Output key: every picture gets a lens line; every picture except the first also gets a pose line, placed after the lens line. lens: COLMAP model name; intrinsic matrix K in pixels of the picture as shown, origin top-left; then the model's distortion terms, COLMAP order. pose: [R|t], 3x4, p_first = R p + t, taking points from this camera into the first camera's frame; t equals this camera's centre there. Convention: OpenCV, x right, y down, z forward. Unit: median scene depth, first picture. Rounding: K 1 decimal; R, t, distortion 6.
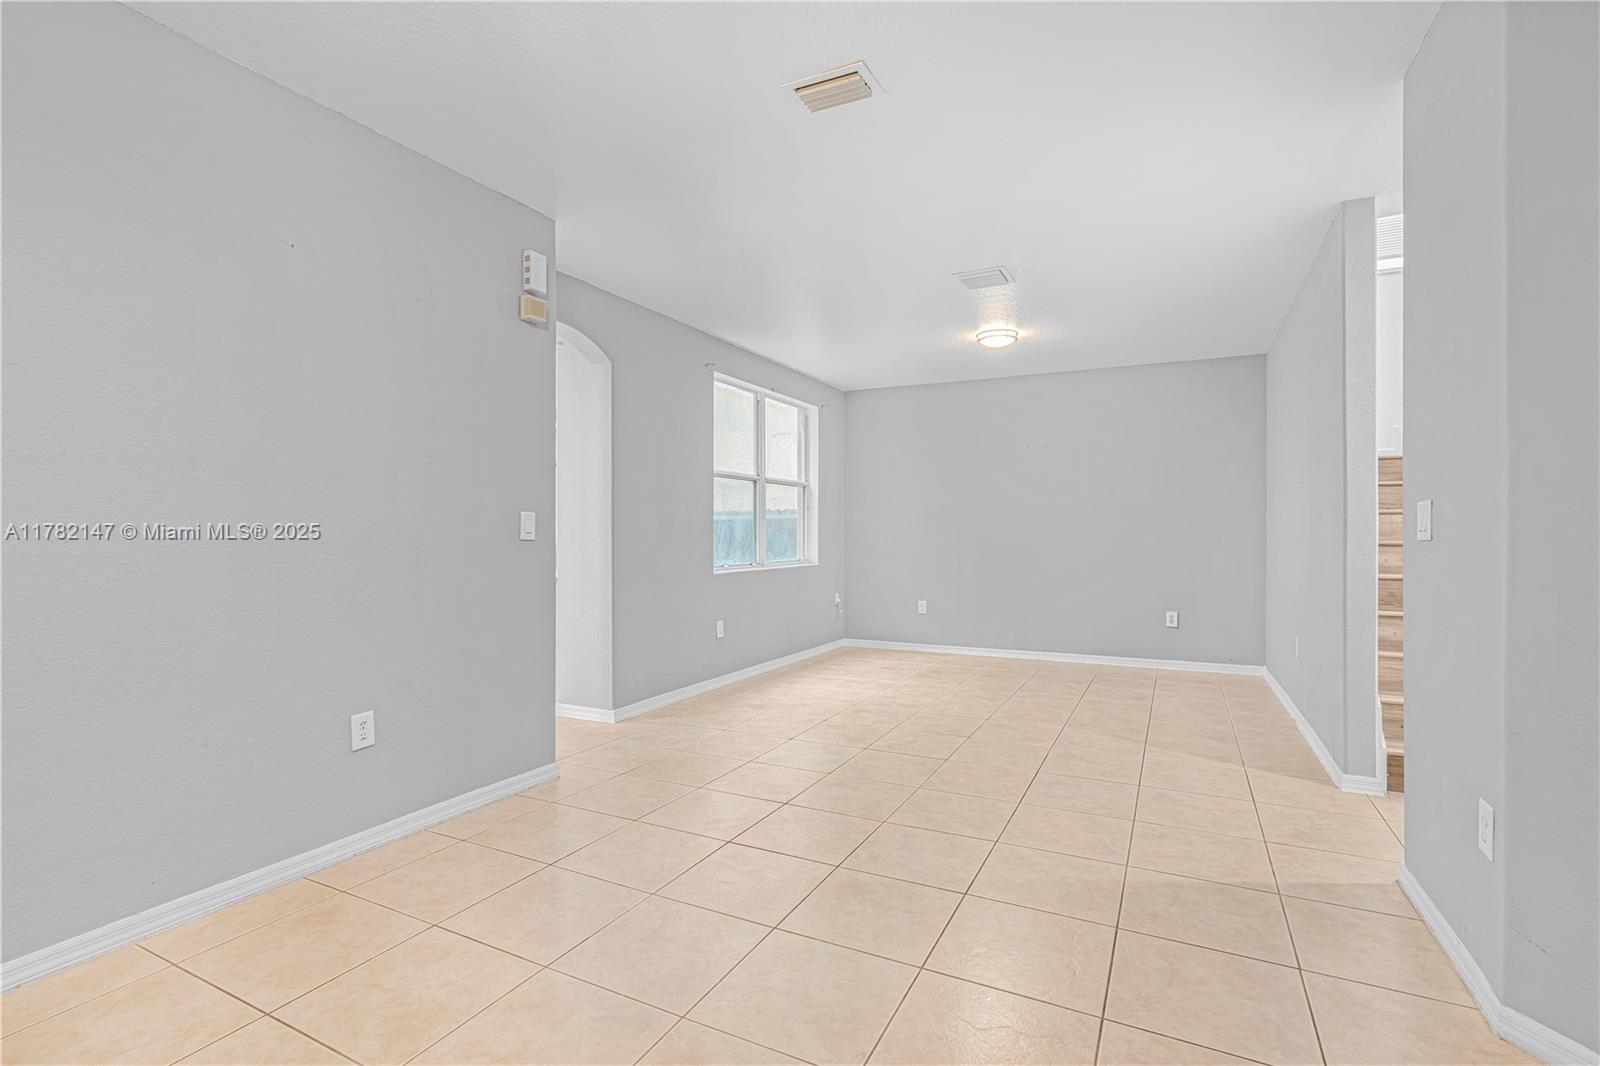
lens RADIAL K [[731.4, 0, 801.4], [0, 731.4, 537.6], [0, 0, 1]] dist [-0.011863, 0.003102]
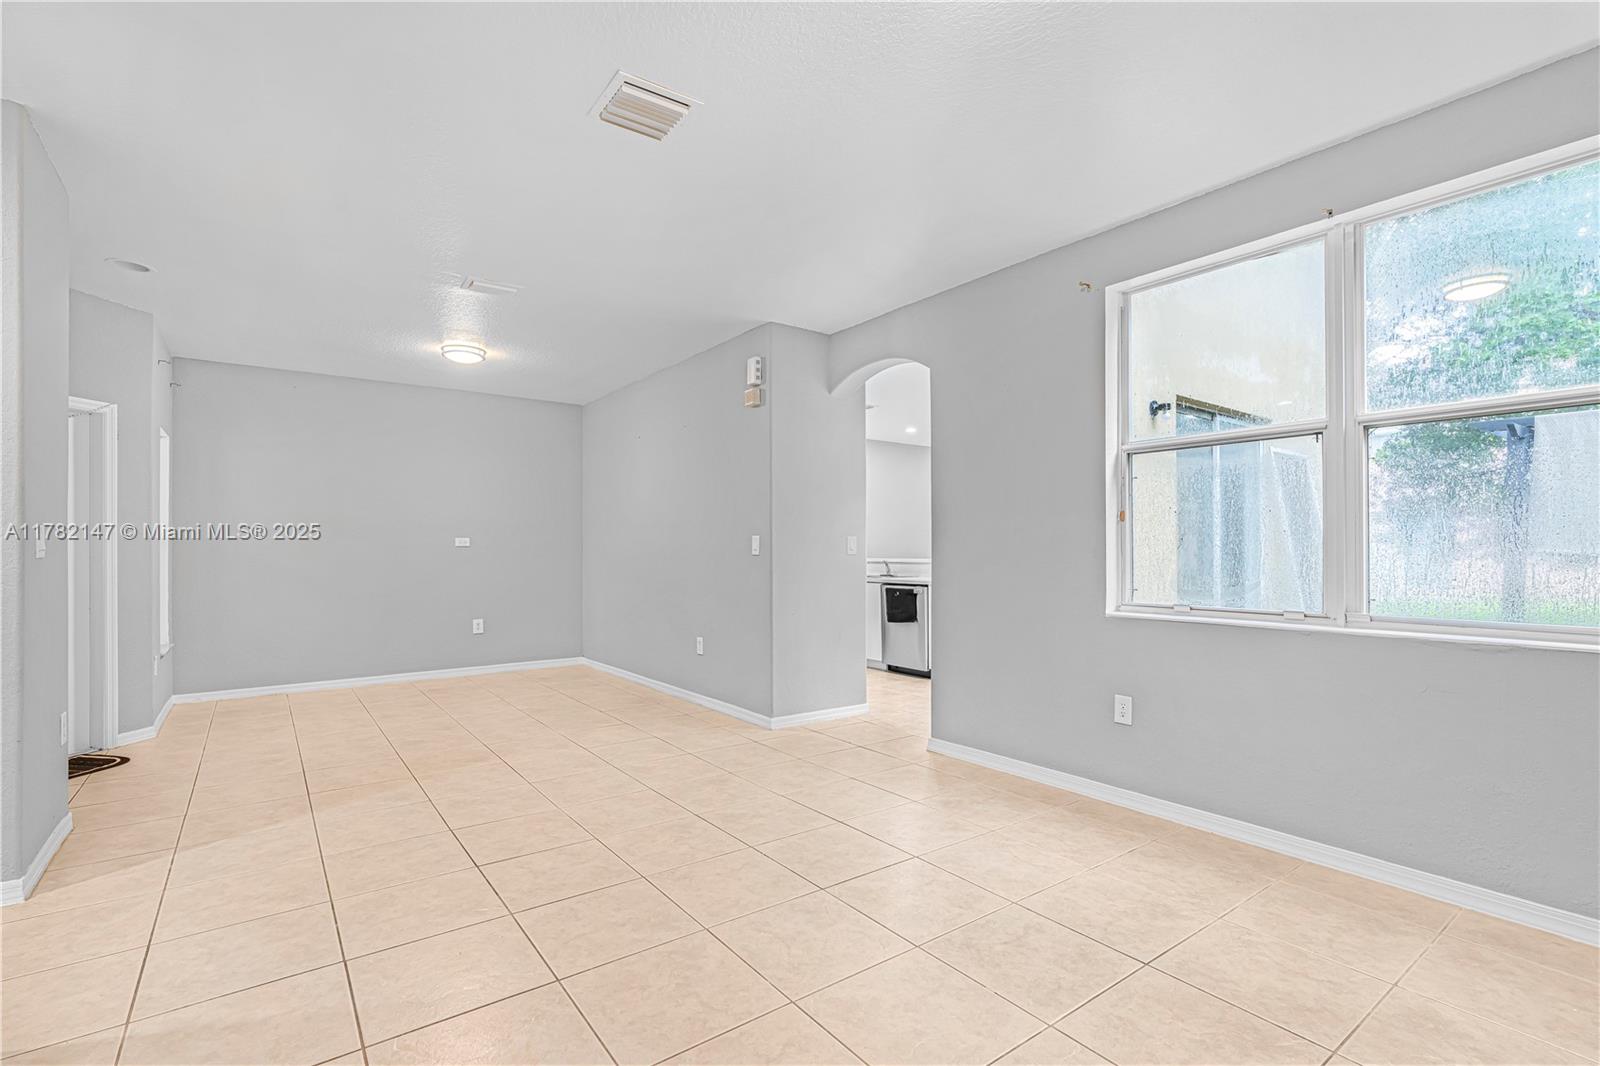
lens RADIAL K [[731.4, 0, 803.8], [0, 731.4, 538.3], [0, 0, 1]] dist [-0.011863, 0.003102]
pose [[-0.429721, -0.011813, -0.902884, 0.560041], [-0.002096, 0.999925, -0.012085, -0.007052], [0.902959, -0.003301, -0.429714, 1.058271]]
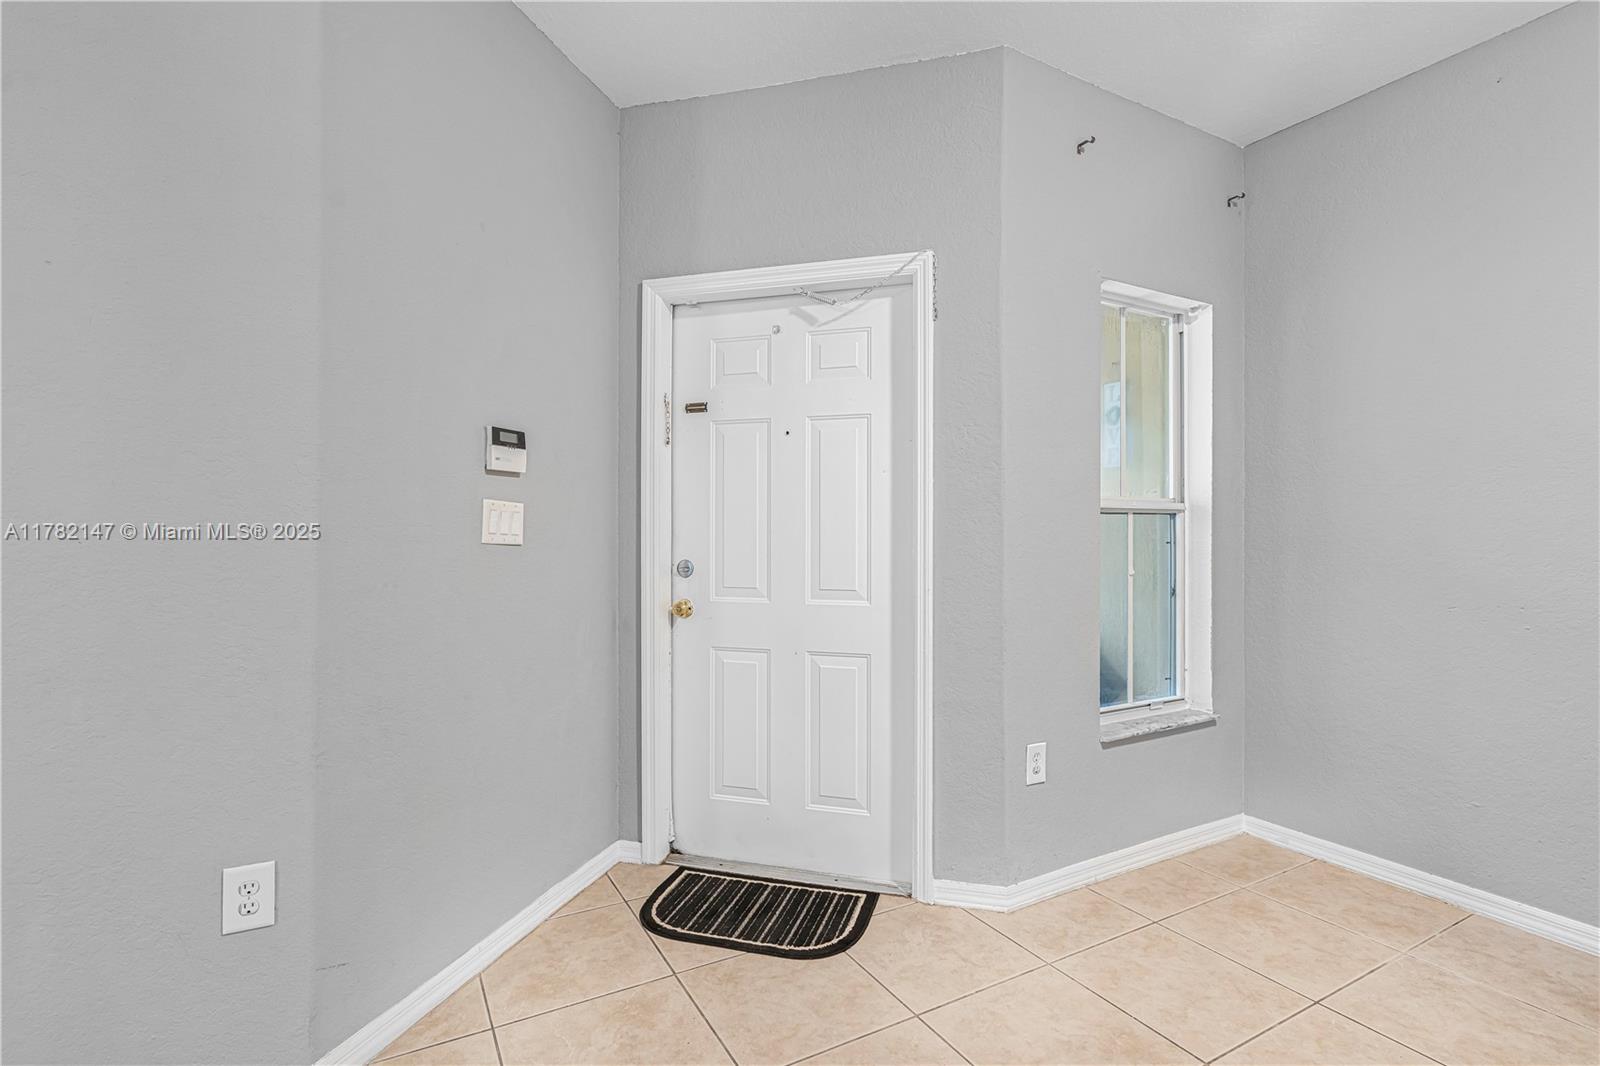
lens RADIAL K [[772.1, 0, 812.8], [0, 772.1, 532.4], [0, 0, 1]] dist [0.002013, 0.000448]
pose [[-0.841887, -0.002122, 0.539650, -0.015264], [0.002081, 0.999972, 0.007178, -0.002947], [-0.539650, 0.007166, -0.841859, 0.447989]]
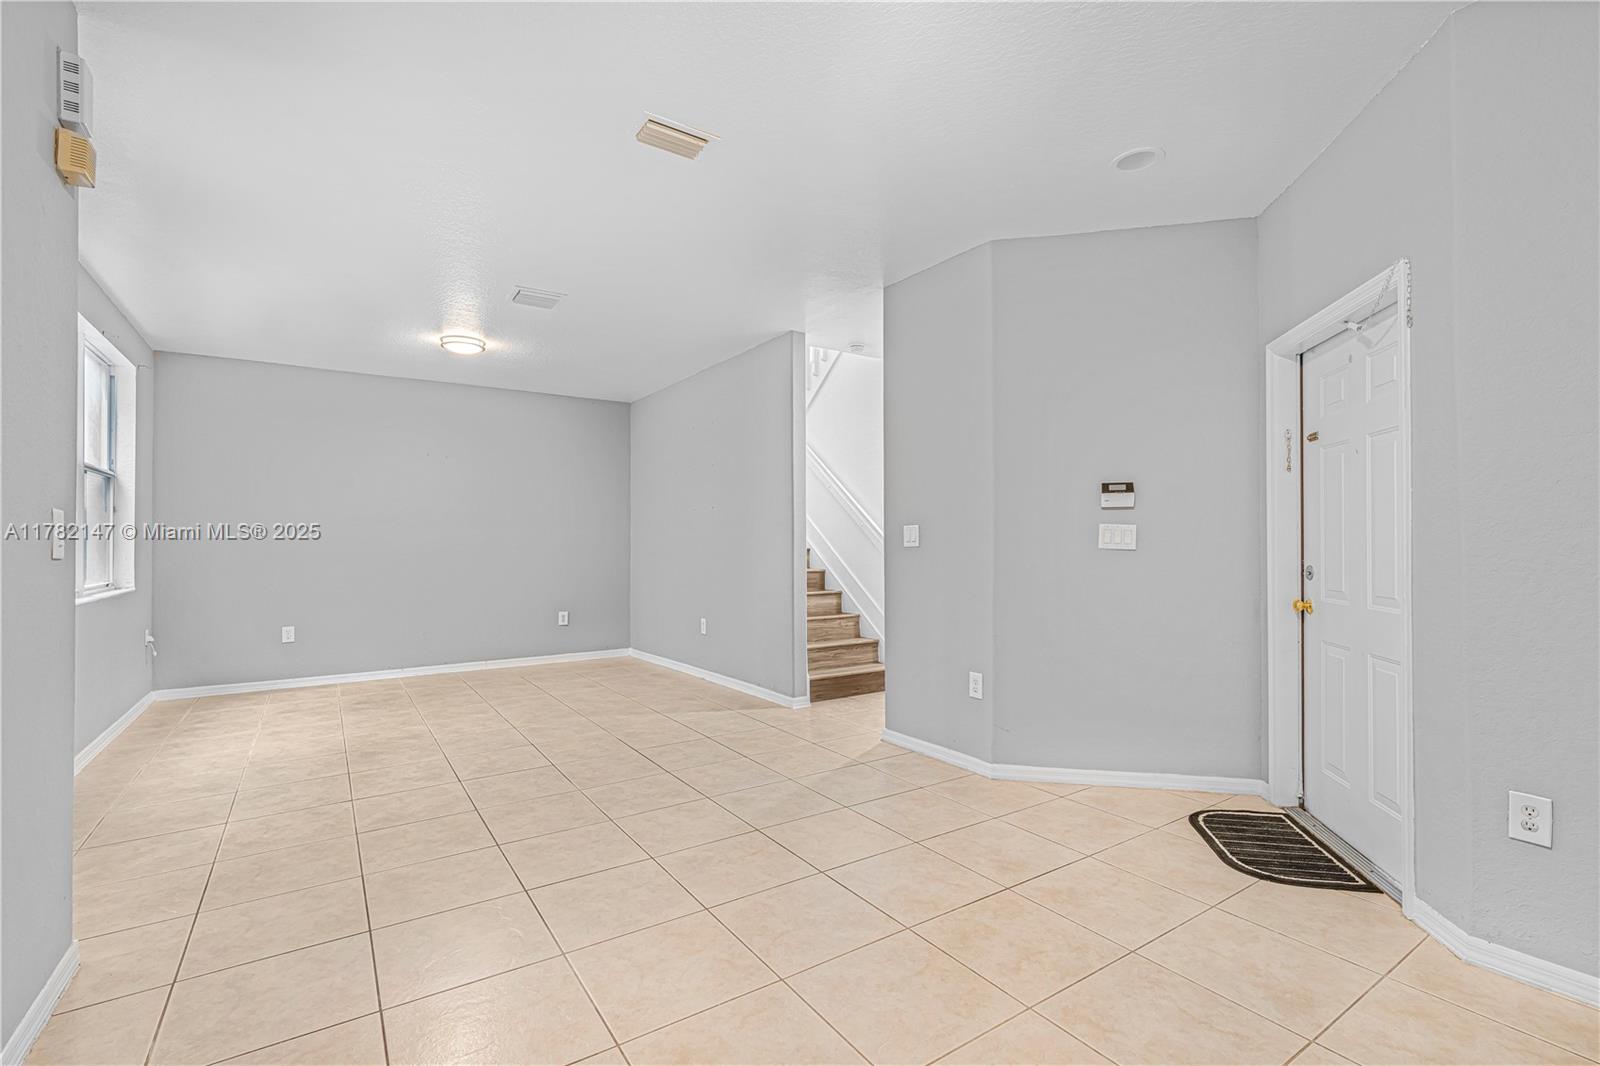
lens RADIAL K [[731.4, 0, 795.4], [0, 731.4, 538.3], [0, 0, 1]] dist [-0.011863, 0.003102]
pose [[0.487007, 0.002968, 0.873393, -0.363680], [0.008731, 0.999928, -0.008267, -0.001433], [-0.873354, 0.011652, 0.486946, 0.139366]]
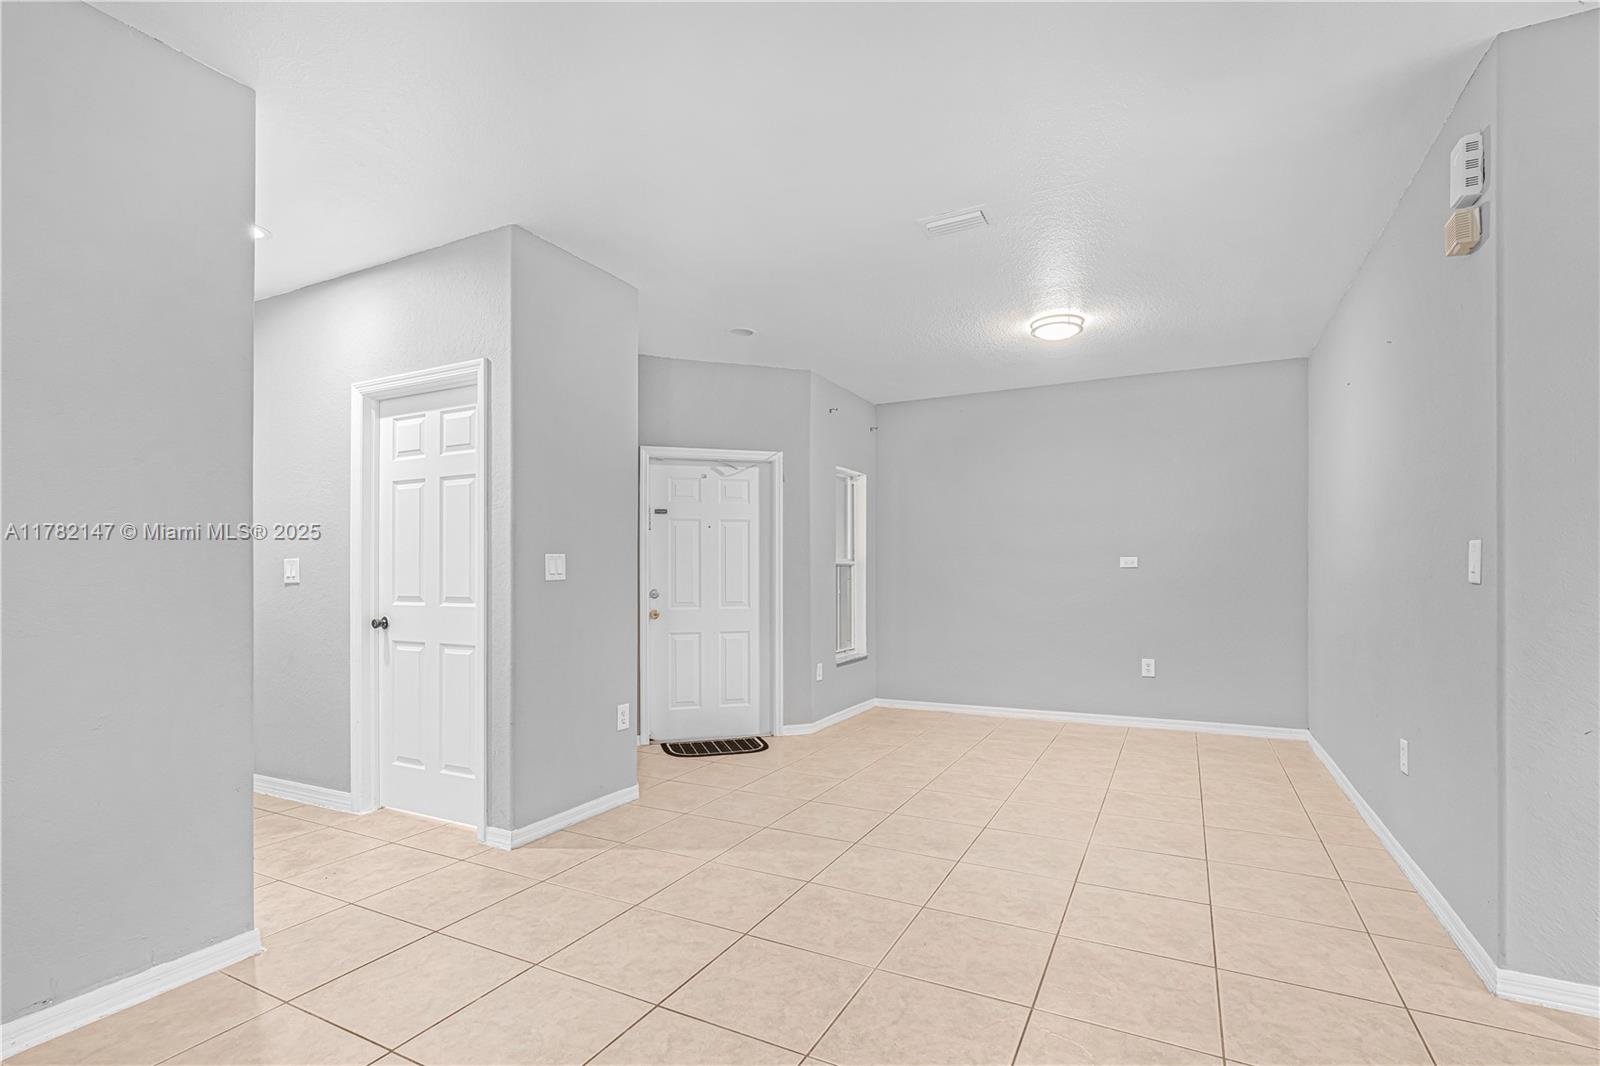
lens RADIAL K [[731.4, 0, 827.4], [0, 731.4, 577.5], [0, 0, 1]] dist [-0.011863, 0.003102]
pose [[-0.999618, 0.003158, -0.027471, 0.134799], [0.002835, 0.999926, 0.011796, -0.006920], [0.027506, 0.011713, -0.999553, 1.005953]]
